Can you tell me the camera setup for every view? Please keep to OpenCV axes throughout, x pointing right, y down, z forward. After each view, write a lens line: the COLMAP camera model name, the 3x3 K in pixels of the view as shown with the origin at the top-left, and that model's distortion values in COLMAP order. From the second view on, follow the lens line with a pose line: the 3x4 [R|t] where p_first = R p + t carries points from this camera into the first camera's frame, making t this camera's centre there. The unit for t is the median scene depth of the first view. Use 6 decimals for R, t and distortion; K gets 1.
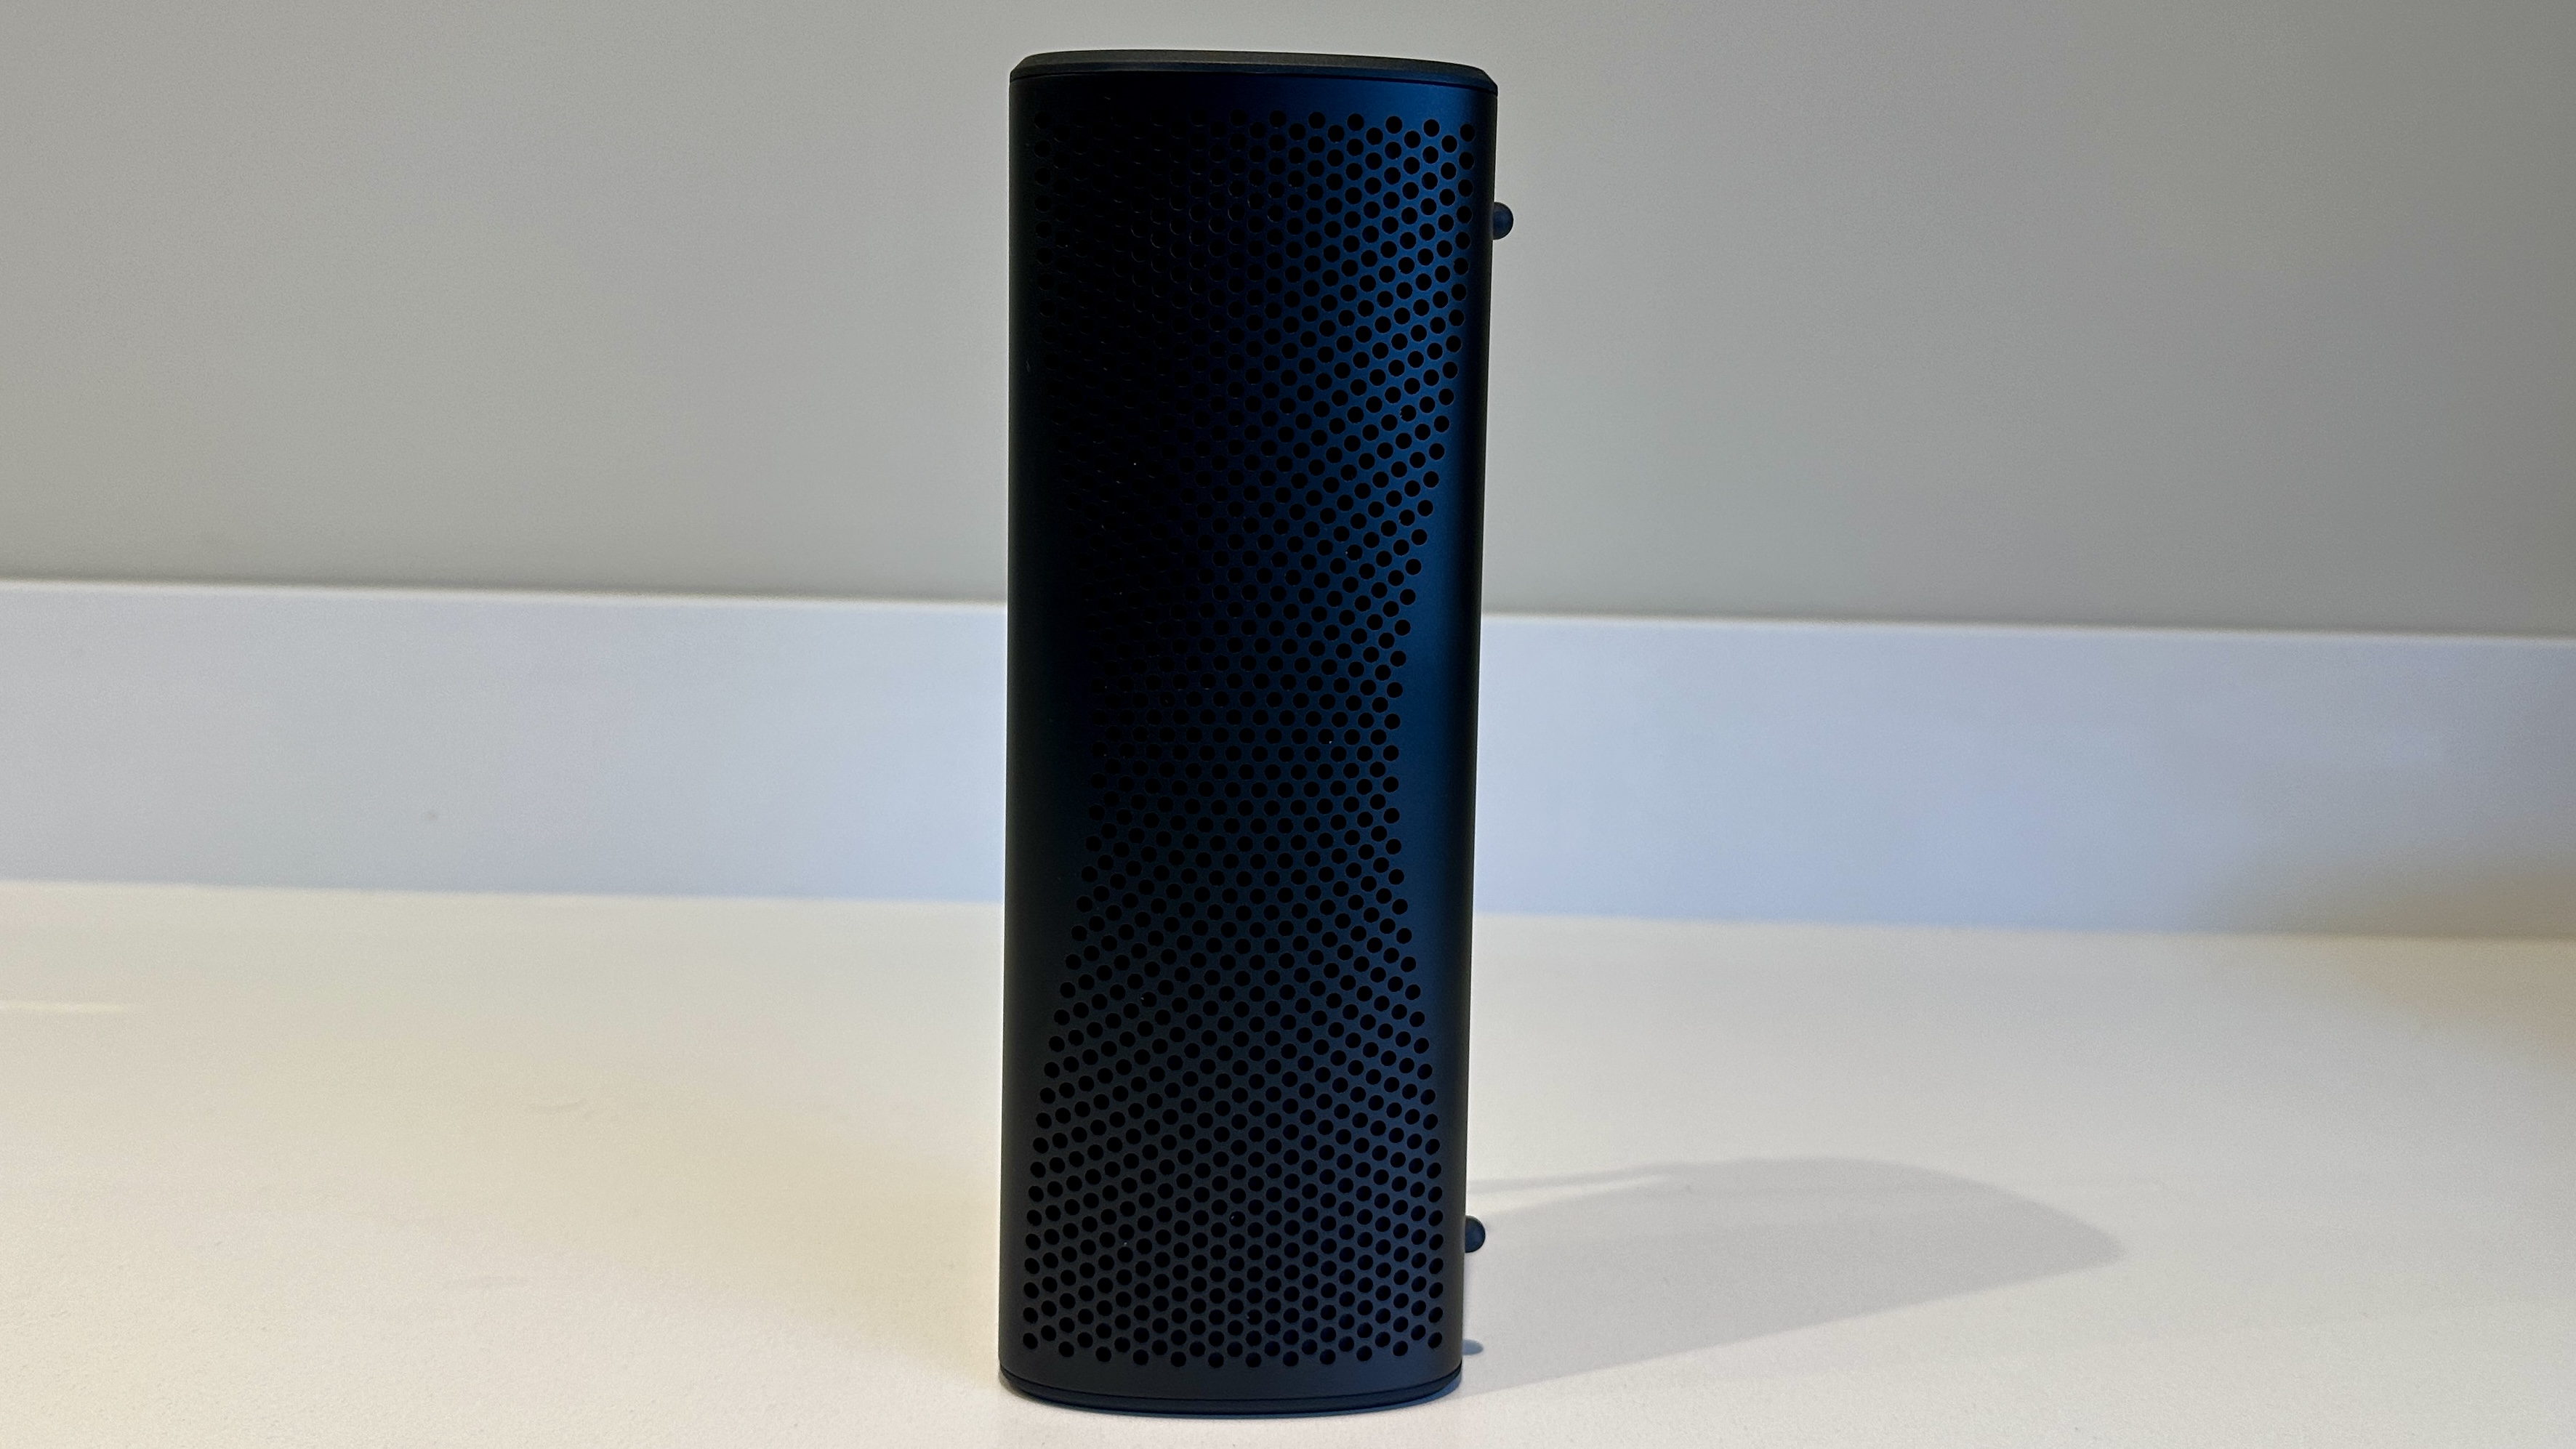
lens RADIAL K [[1761.7, 0, 1294.1], [0, 1761.7, 727.4], [0, 0, 1]] dist [0.058483, 0.003026]
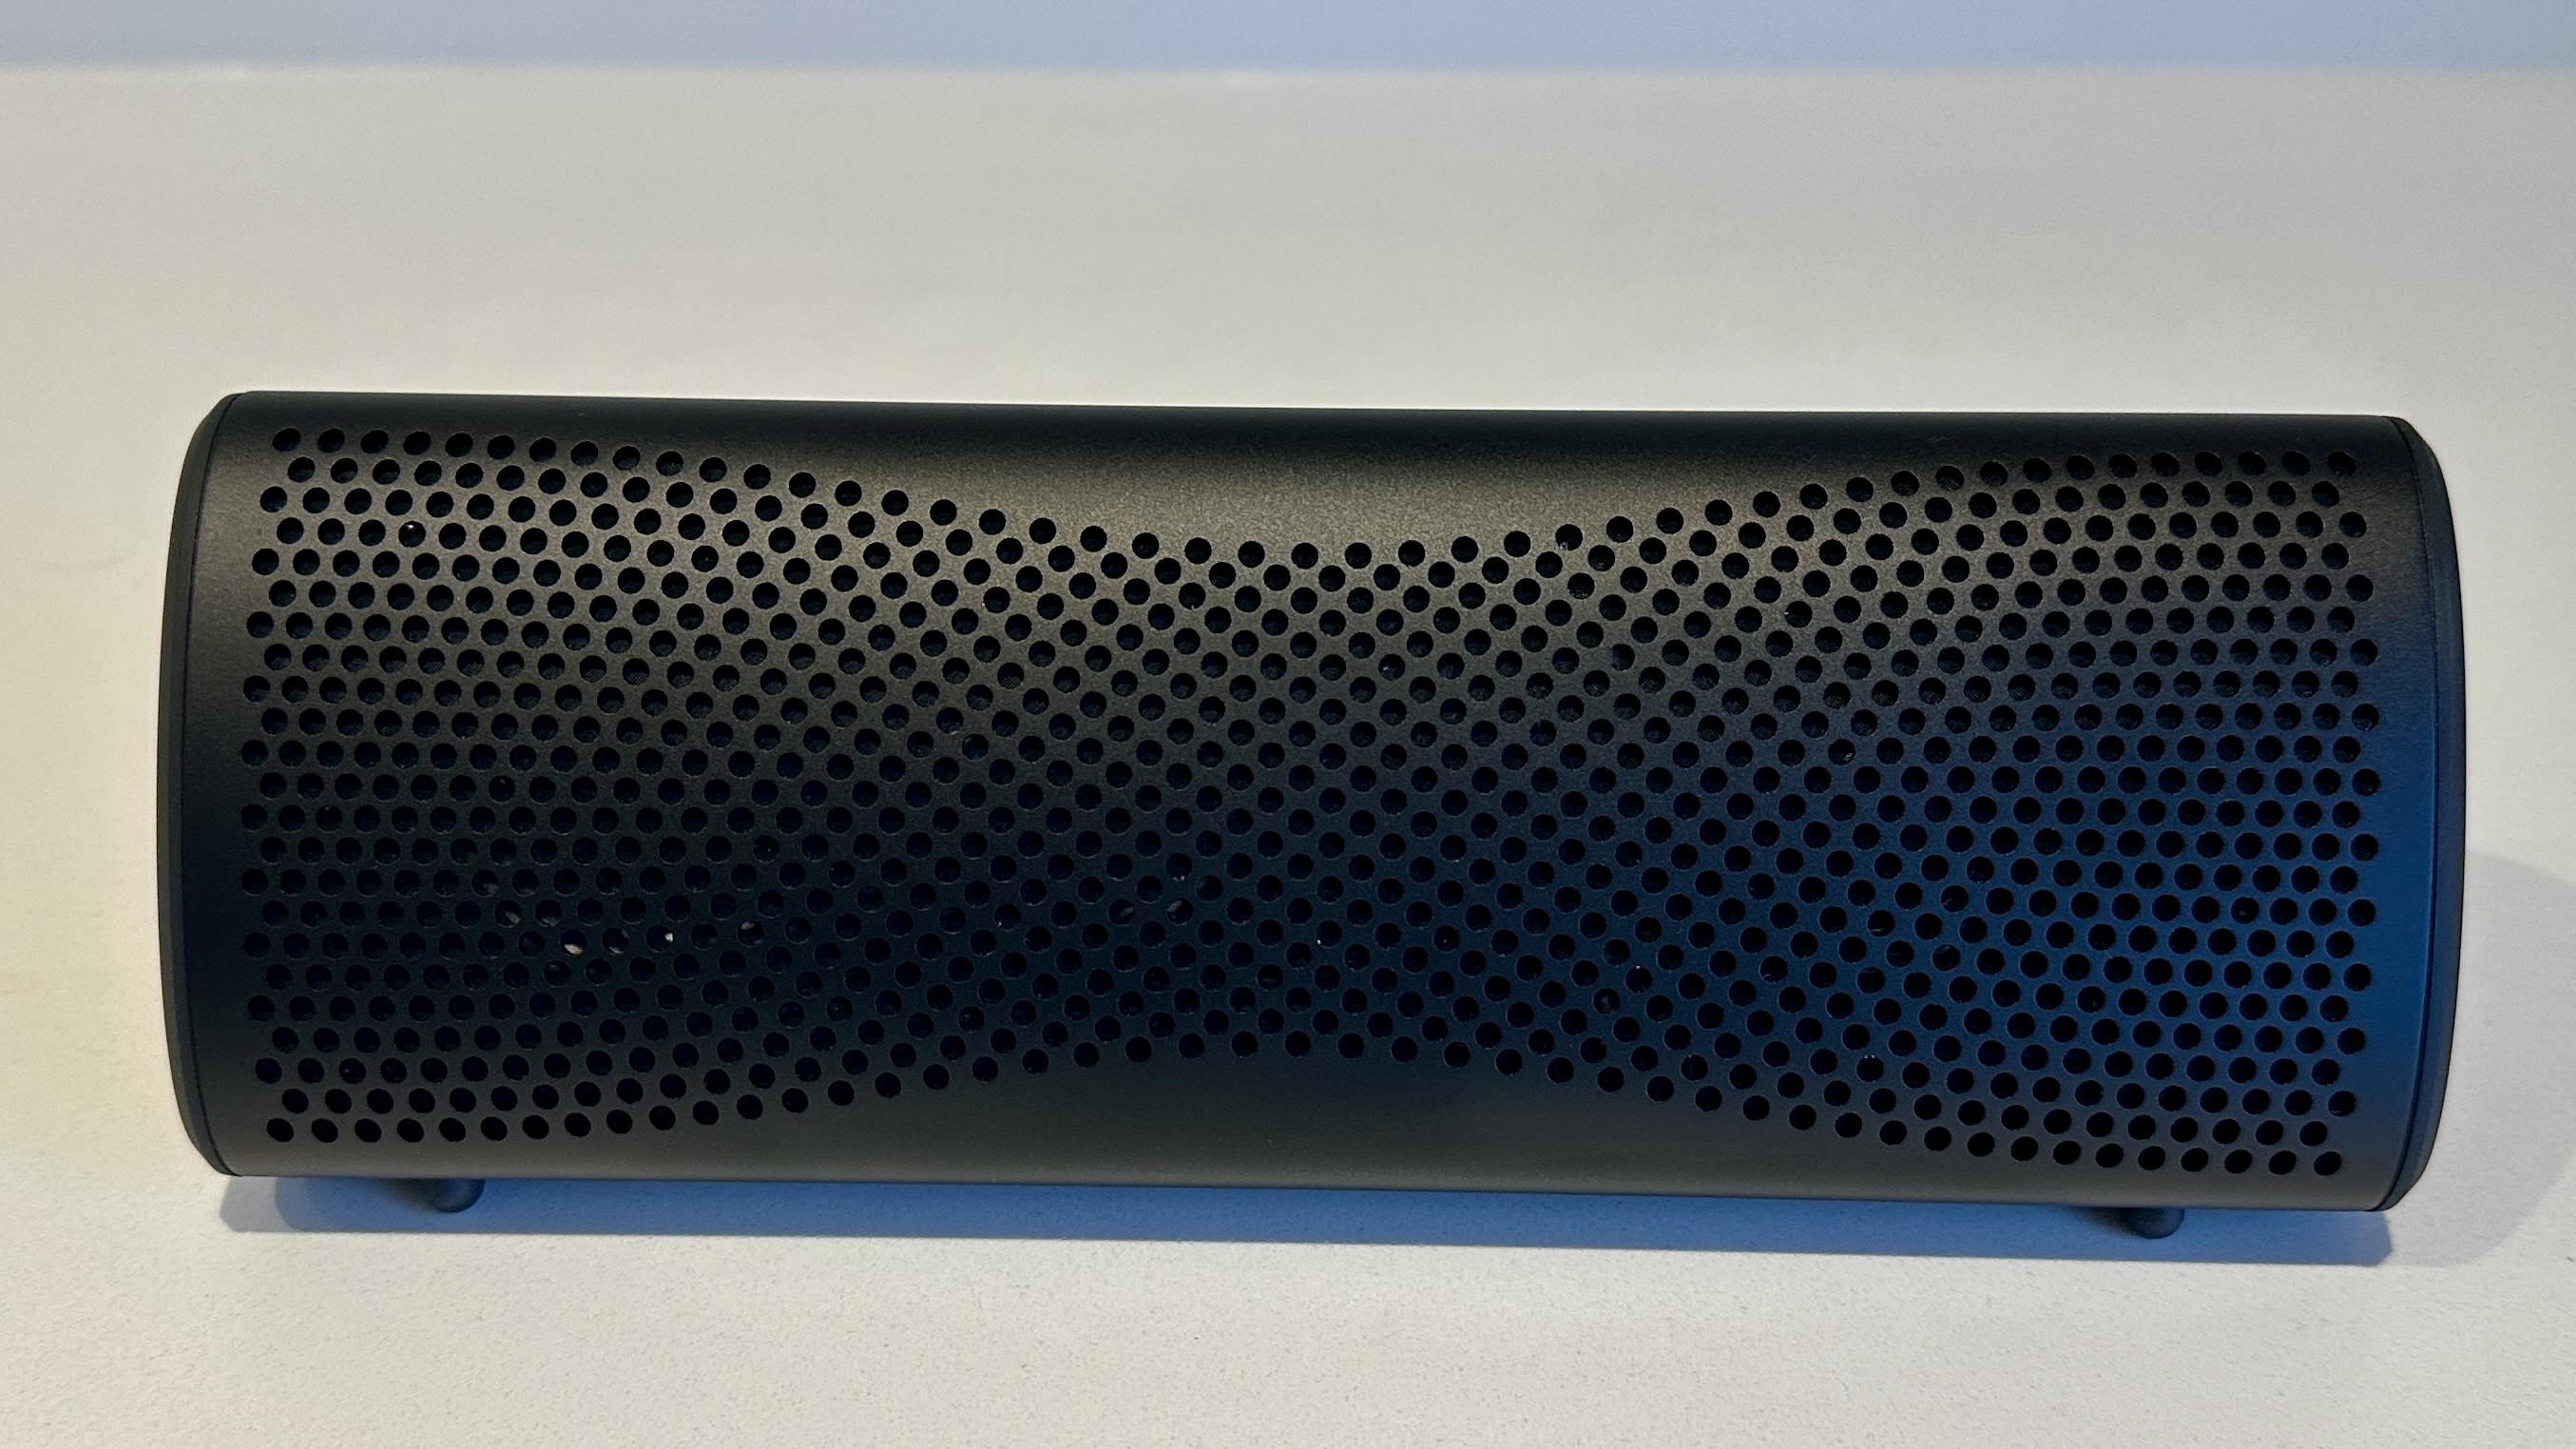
lens RADIAL K [[1762.1, 0, 1282.9], [0, 1762.1, 734.2], [0, 0, 1]] dist [0.058483, 0.003026]
pose [[-0.010781, -0.999300, -0.035815, 0.015660], [0.999939, -0.010865, 0.002150, 0.005213], [-0.002538, -0.035790, 0.999356, 0.385913]]
